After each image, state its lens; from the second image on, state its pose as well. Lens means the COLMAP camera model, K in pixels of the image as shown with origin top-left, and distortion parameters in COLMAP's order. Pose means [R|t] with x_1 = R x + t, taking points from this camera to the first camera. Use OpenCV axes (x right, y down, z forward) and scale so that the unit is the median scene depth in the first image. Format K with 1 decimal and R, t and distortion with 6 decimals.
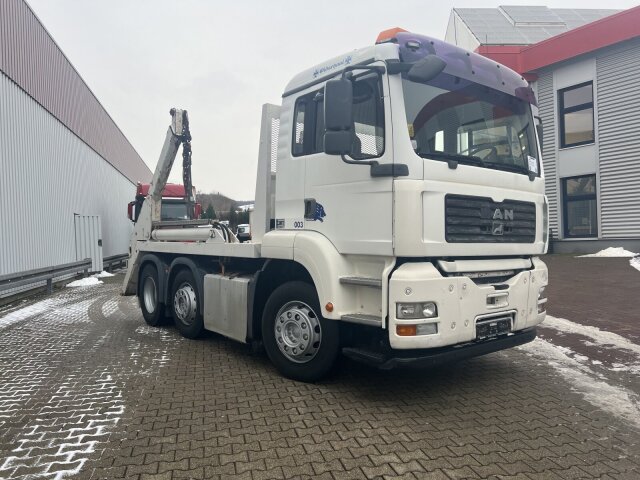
lens RADIAL K [[482.5, 0, 320.0], [0, 482.5, 240.0], [0, 0, 1]] dist [0.062630, -0.075904]
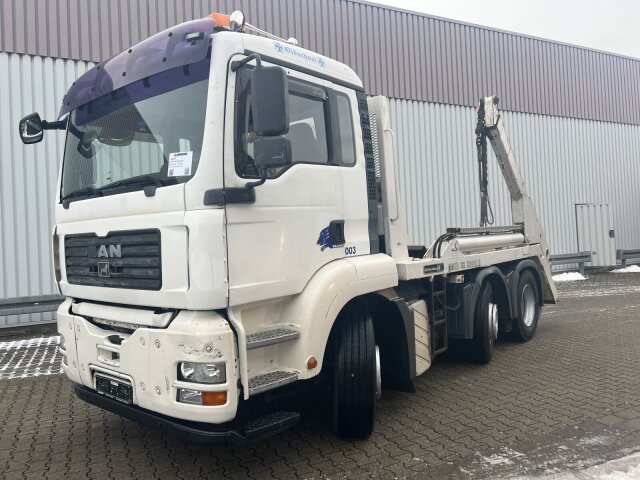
lens RADIAL K [[483.7, 0, 320.0], [0, 483.7, 240.0], [0, 0, 1]] dist [0.067197, -0.061298]
pose [[0.204140, -0.002144, -0.978939, 1.252927], [0.046330, 0.998898, 0.007474, -0.062039], [0.977845, -0.046880, 0.204015, 1.200952]]
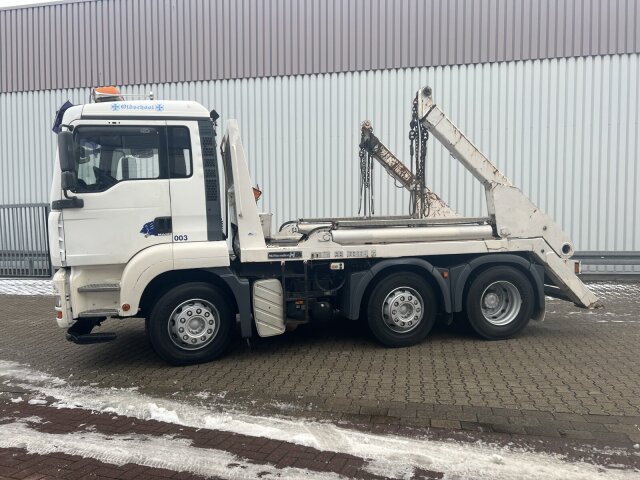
lens RADIAL K [[483.7, 0, 320.0], [0, 483.7, 240.0], [0, 0, 1]] dist [0.067197, -0.061298]
pose [[-0.427495, 0.072597, -0.901098, 1.394621], [0.016237, 0.997226, 0.072638, -0.115668], [0.903872, 0.016421, -0.427488, 2.344704]]
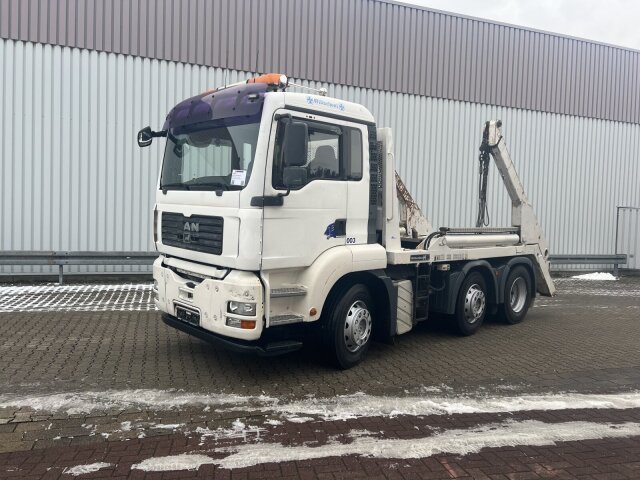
lens RADIAL K [[482.5, 0, 320.0], [0, 482.5, 240.0], [0, 0, 1]] dist [0.062630, -0.075904]
pose [[0.078733, 0.063940, -0.994843, 1.656928], [-0.037114, 0.997437, 0.061170, -0.108731], [0.996205, 0.032107, 0.080904, 1.253862]]
